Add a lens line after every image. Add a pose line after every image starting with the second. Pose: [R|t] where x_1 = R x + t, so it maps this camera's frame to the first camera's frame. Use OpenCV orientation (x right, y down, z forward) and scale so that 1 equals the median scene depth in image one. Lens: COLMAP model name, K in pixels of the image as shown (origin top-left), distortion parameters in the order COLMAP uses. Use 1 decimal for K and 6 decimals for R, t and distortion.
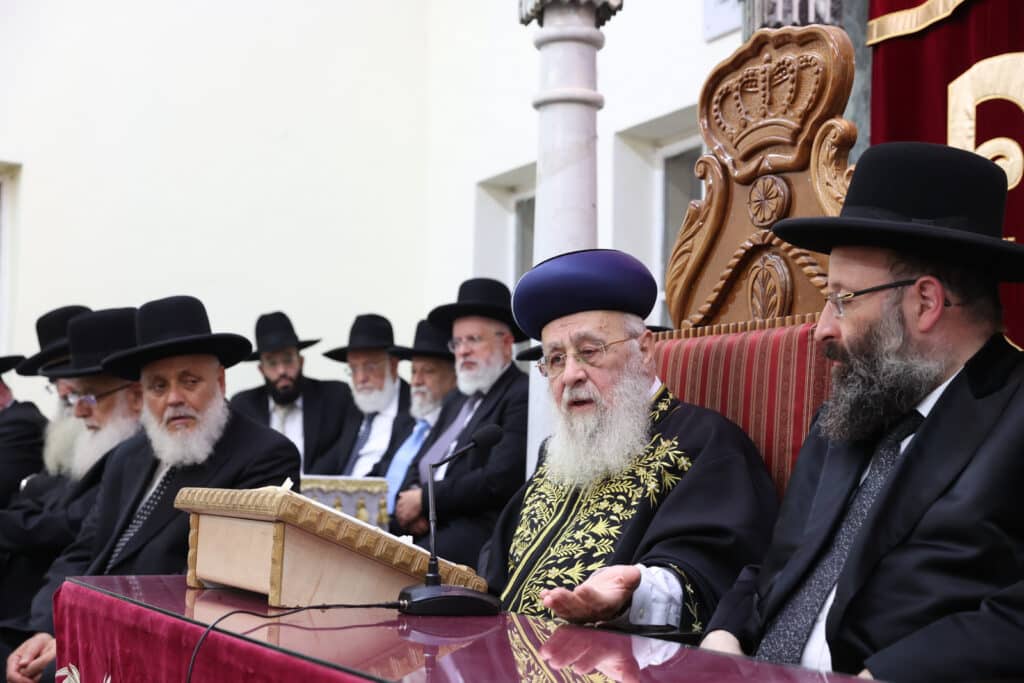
lens RADIAL K [[1515.0, 0, 514.8], [0, 1515.0, 341.5], [0, 0, 1]] dist [0.183334, 0.000000]
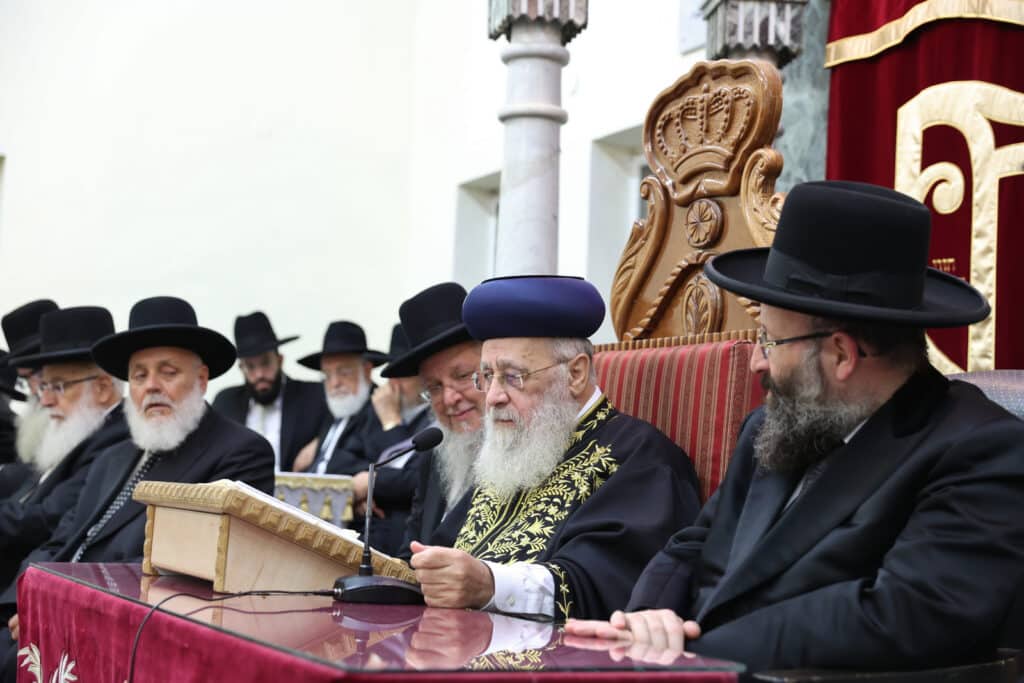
lens RADIAL K [[1559.8, 0, 506.1], [0, 1559.8, 344.7], [0, 0, 1]] dist [0.215472, 0.000000]
pose [[0.999730, 0.022814, -0.004473, 0.037563], [-0.022800, 0.999735, 0.003201, -0.008395], [0.004545, -0.003098, 0.999985, -0.094057]]
